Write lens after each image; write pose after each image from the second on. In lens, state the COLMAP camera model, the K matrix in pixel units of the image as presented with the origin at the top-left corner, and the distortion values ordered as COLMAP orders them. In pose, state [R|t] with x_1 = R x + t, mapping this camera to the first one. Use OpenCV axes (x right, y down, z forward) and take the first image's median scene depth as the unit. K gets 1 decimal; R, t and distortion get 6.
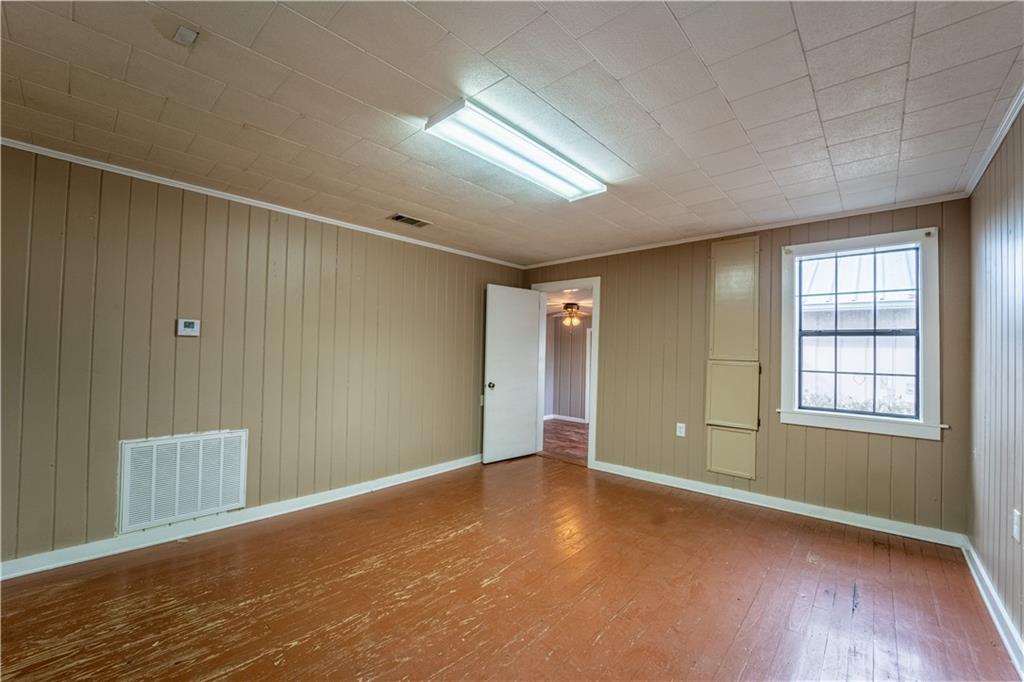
lens RADIAL K [[413.0, 0, 514.6], [0, 413.0, 343.4], [0, 0, 1]] dist [-0.022727, -0.000149]
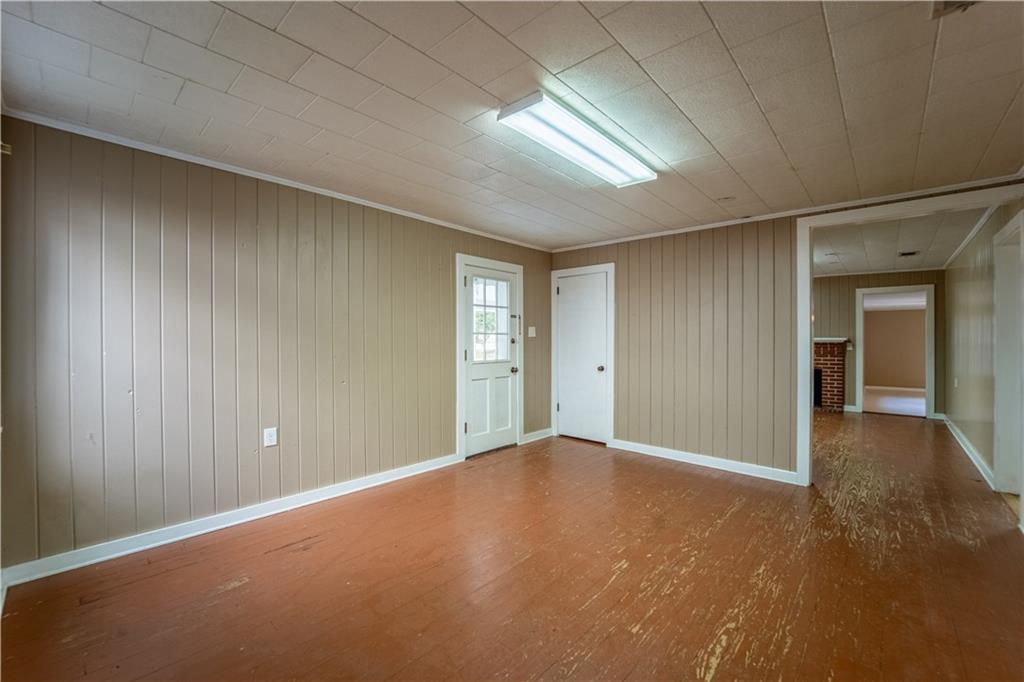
lens RADIAL K [[413.0, 0, 513.3], [0, 413.0, 332.6], [0, 0, 1]] dist [-0.022727, -0.000149]
pose [[-0.999710, -0.022787, 0.007824, 0.194074], [-0.022933, 0.999555, -0.019102, 0.035920], [-0.007386, -0.019276, -0.999787, 1.894522]]
